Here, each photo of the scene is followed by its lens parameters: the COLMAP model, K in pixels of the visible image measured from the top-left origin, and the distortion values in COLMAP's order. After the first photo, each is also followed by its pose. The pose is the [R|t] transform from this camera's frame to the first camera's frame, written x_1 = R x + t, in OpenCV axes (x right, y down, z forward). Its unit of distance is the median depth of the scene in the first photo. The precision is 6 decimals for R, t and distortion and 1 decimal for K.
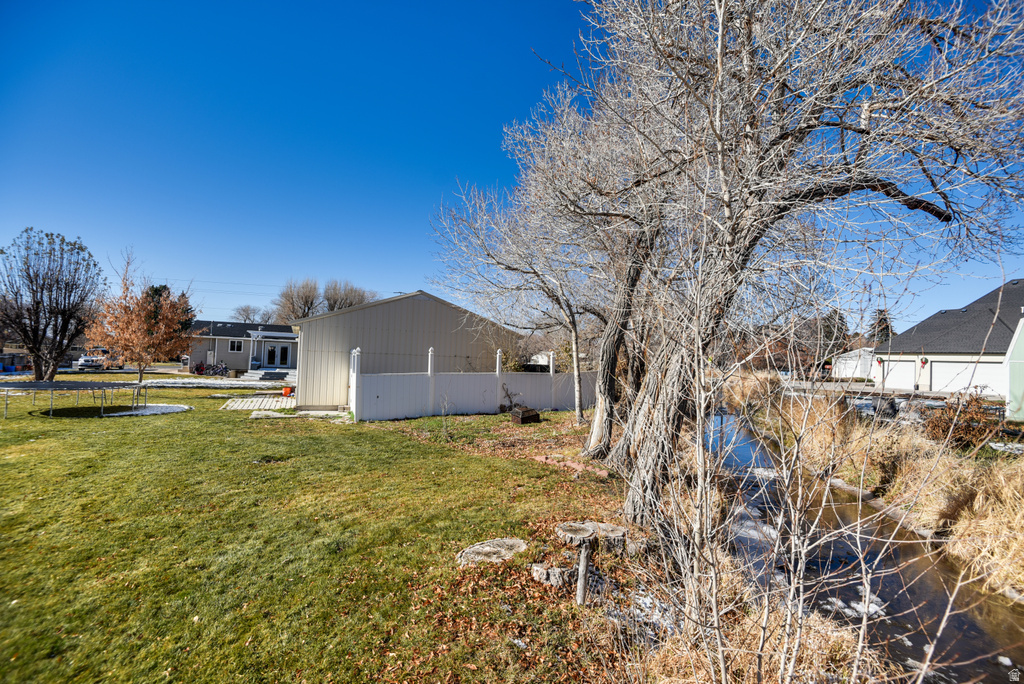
lens RADIAL K [[472.9, 0, 509.9], [0, 472.9, 342.0], [0, 0, 1]] dist [-0.014361, -0.005124]
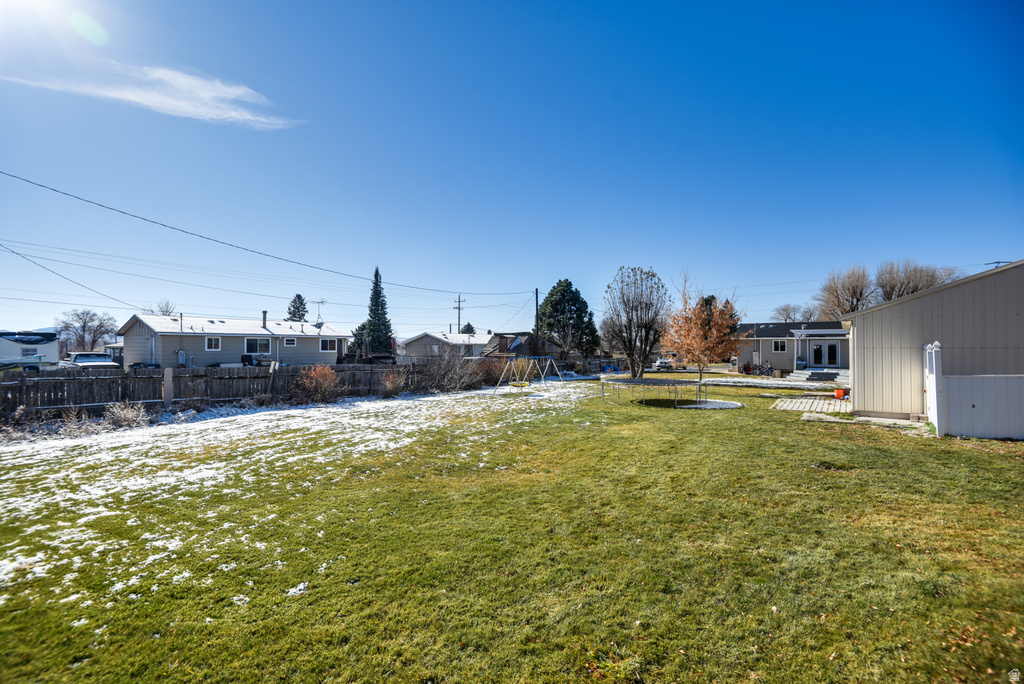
lens RADIAL K [[472.9, 0, 509.9], [0, 472.9, 342.0], [0, 0, 1]] dist [-0.014361, -0.005124]
pose [[0.500744, -0.047978, -0.864265, -0.006681], [0.047938, 0.998467, -0.027654, -0.000357], [0.864267, -0.027583, 0.502276, -0.003864]]
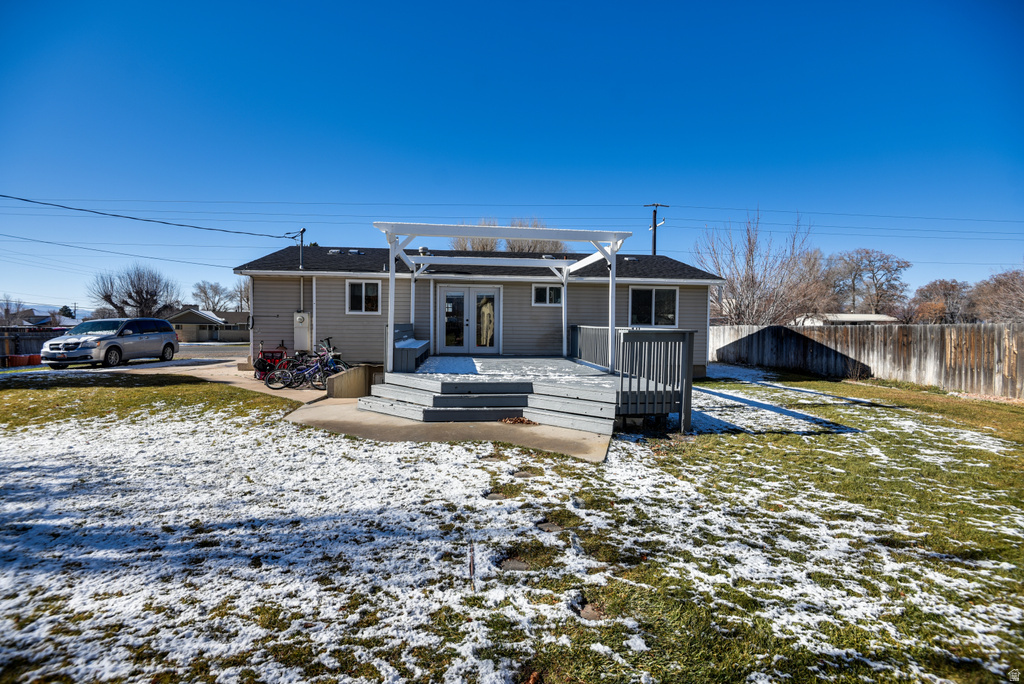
lens RADIAL K [[472.9, 0, 509.9], [0, 472.9, 342.0], [0, 0, 1]] dist [-0.014361, -0.005124]
pose [[0.945735, -0.020442, -0.324295, -0.911676], [0.039909, 0.997770, 0.053492, 0.069595], [0.322478, -0.063532, 0.944442, 1.747539]]
